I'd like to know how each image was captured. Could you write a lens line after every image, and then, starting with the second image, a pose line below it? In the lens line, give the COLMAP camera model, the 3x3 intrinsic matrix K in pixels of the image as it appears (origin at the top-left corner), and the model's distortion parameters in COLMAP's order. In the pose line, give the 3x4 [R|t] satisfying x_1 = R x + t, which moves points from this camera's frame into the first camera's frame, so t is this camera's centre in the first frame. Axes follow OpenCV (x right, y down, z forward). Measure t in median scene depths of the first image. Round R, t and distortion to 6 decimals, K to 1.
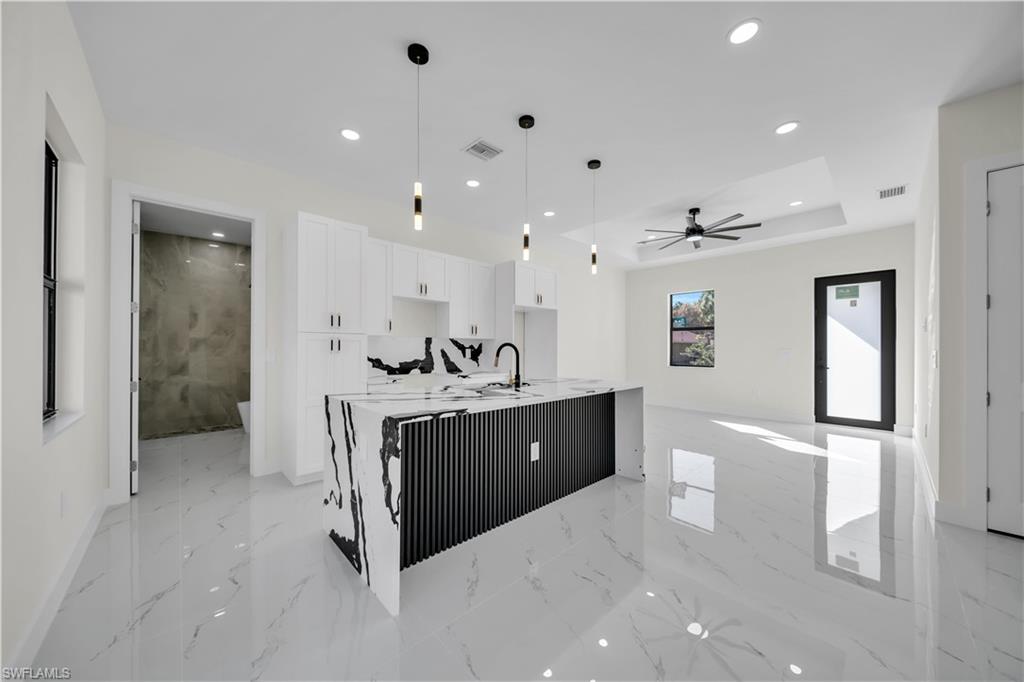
lens RADIAL K [[353.7, 0, 511.2], [0, 353.7, 346.3], [0, 0, 1]] dist [-0.000835, -0.000241]
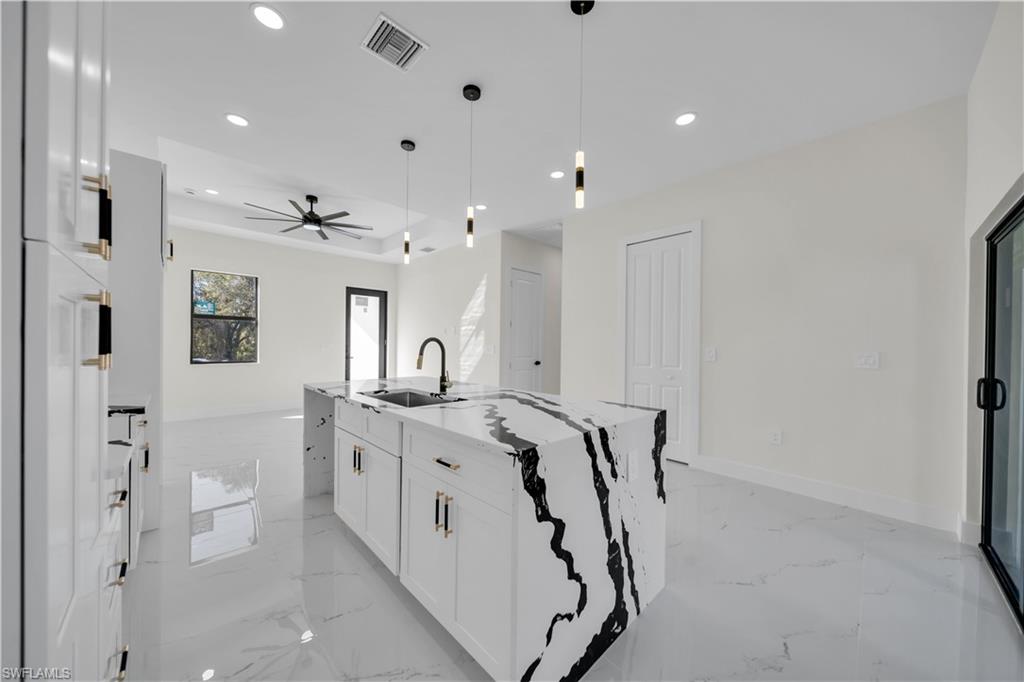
lens RADIAL K [[353.7, 0, 511.2], [0, 353.7, 346.3], [0, 0, 1]] dist [-0.000835, -0.000241]
pose [[-0.011734, -0.007981, 0.999899, -0.508662], [-0.016061, 0.999841, 0.007792, 0.000247], [-0.999802, -0.015967, -0.011860, 0.534364]]
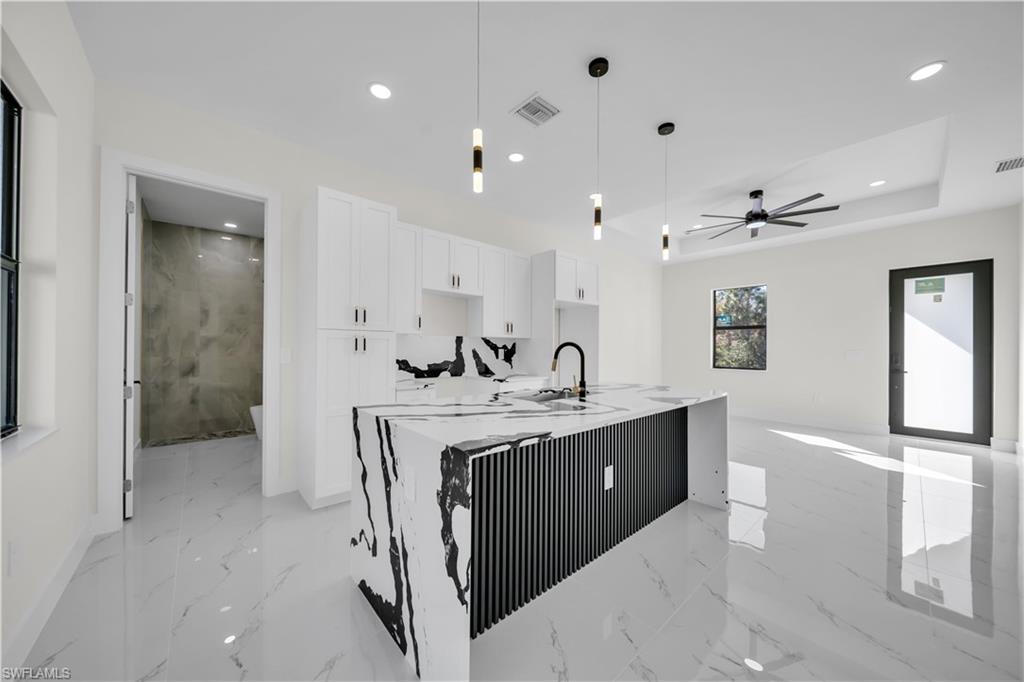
lens RADIAL K [[353.7, 0, 511.2], [0, 353.7, 346.3], [0, 0, 1]] dist [-0.000835, -0.000241]
pose [[0.999574, 0.002780, -0.029060, -0.077090], [-0.002777, 0.999996, 0.000161, 0.000121], [0.029061, -0.000080, 0.999578, 0.112211]]
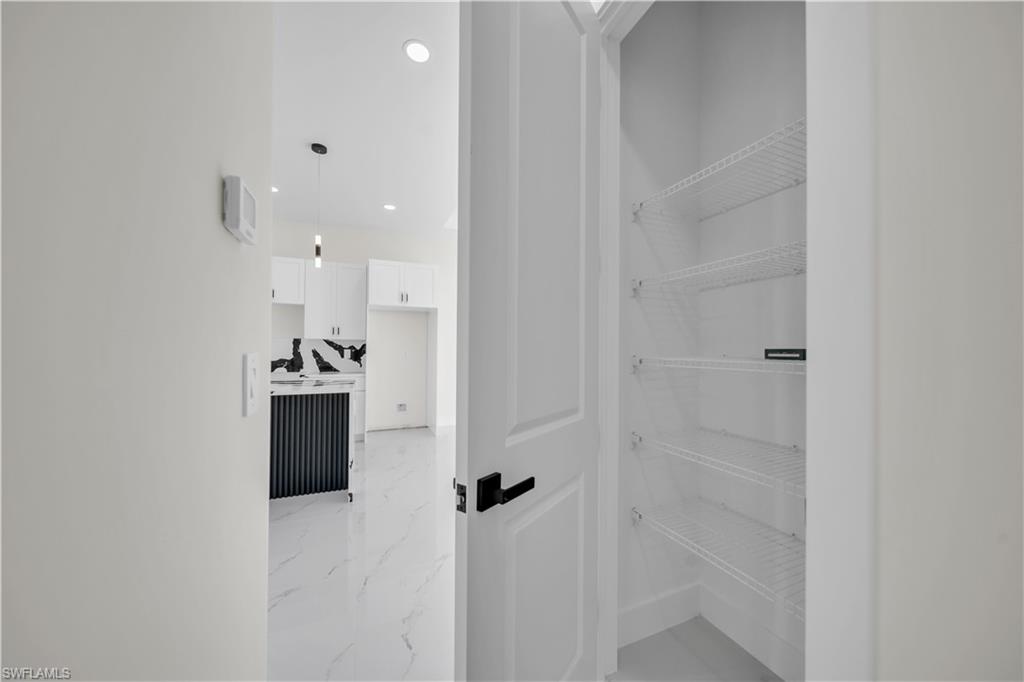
lens RADIAL K [[353.7, 0, 511.2], [0, 353.7, 346.3], [0, 0, 1]] dist [-0.000835, -0.000241]
pose [[0.937915, 0.002219, -0.346858, 0.744831], [-0.004440, 0.999974, -0.005610, 0.001988], [0.346836, 0.006802, 0.937901, 0.226873]]
